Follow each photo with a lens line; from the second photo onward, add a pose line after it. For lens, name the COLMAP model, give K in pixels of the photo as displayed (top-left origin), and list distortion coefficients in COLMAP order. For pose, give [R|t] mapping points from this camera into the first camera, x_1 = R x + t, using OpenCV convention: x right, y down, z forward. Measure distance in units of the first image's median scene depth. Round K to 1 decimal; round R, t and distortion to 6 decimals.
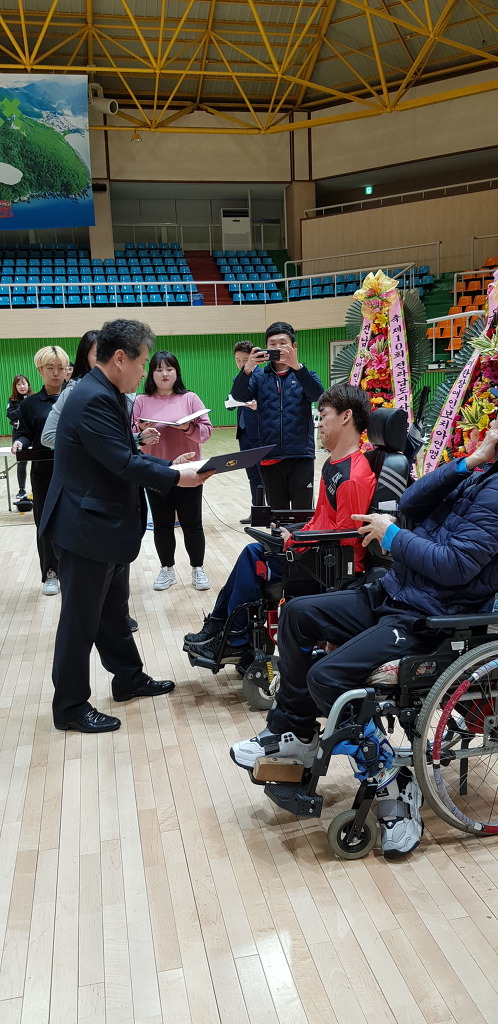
lens RADIAL K [[812.3, 0, 279.7], [0, 812.3, 518.7], [0, 0, 1]] dist [0.073904, -0.138664]
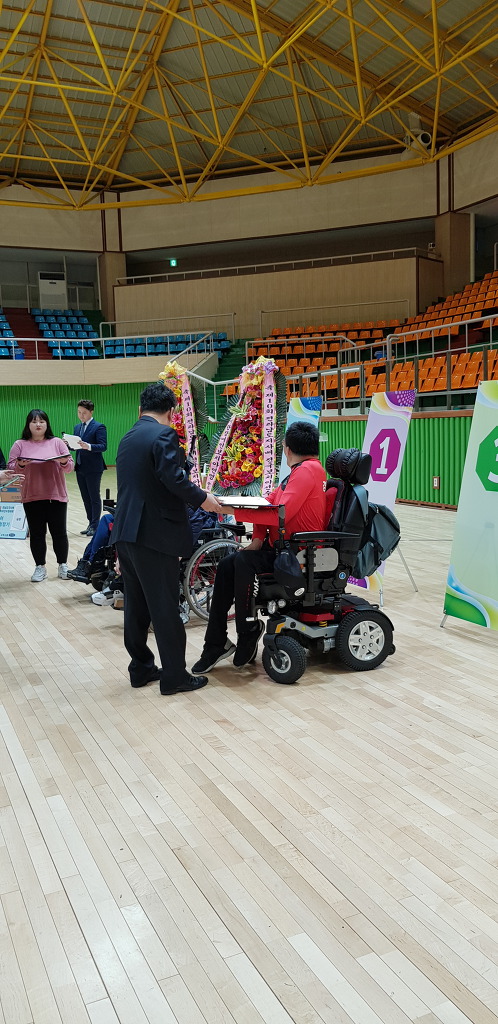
lens RADIAL K [[814.5, 0, 286.5], [0, 814.5, 522.4], [0, 0, 1]] dist [0.082565, -0.169822]
pose [[0.972143, -0.021159, 0.233433, -0.013533], [0.033941, 0.998128, -0.050876, 0.025956], [-0.231919, 0.057382, 0.971041, -0.140013]]
